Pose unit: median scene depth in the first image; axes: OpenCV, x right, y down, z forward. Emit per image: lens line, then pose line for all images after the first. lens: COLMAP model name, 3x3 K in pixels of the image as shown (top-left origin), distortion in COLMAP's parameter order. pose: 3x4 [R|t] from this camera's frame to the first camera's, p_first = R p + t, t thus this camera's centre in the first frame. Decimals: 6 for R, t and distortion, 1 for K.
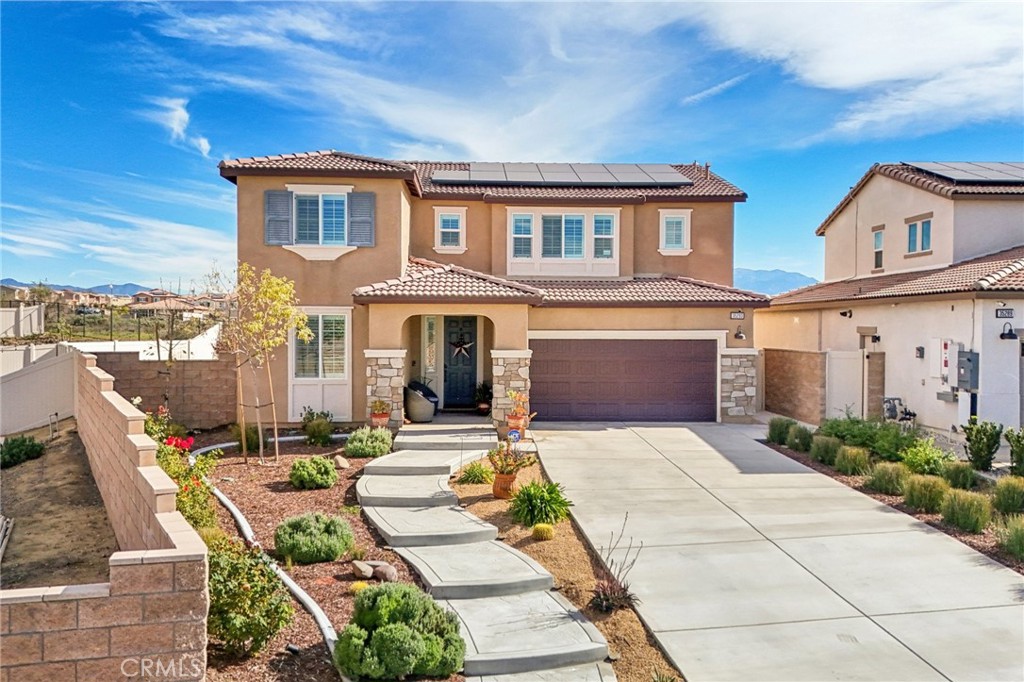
lens RADIAL K [[887.4, 0, 512.3], [0, 887.4, 340.5], [0, 0, 1]] dist [0.110646, -0.161337]
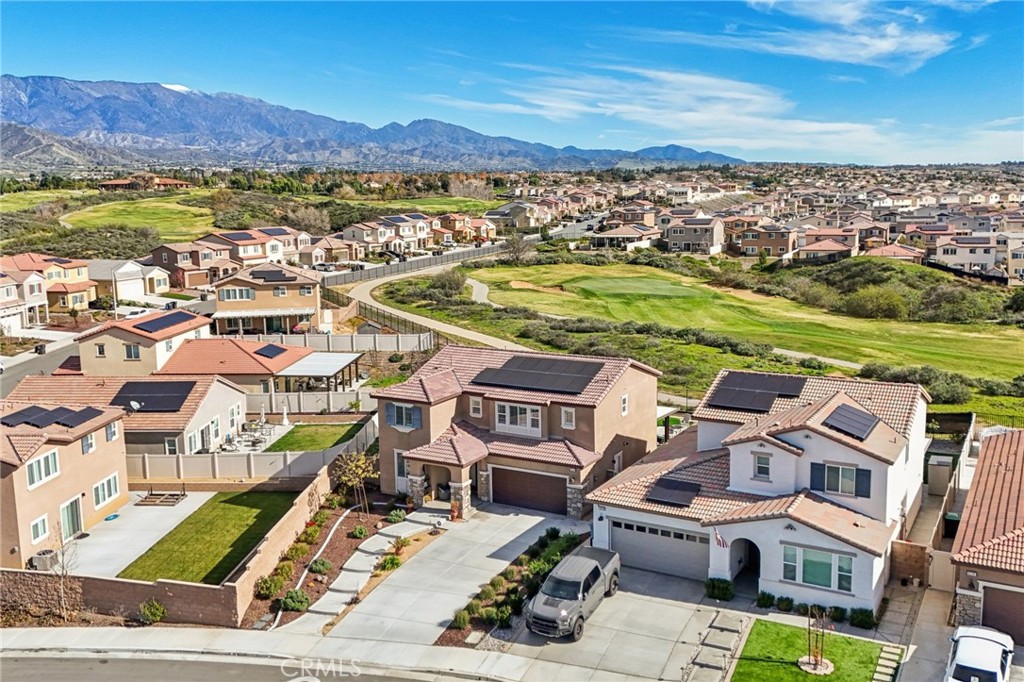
lens RADIAL K [[919.8, 0, 510.5], [0, 919.8, 337.9], [0, 0, 1]] dist [0.134205, -0.215176]
pose [[0.842577, 0.065155, -0.534620, 1.287716], [0.015251, 0.989371, 0.144611, -0.662186], [0.538360, -0.129999, 0.832628, -0.876370]]
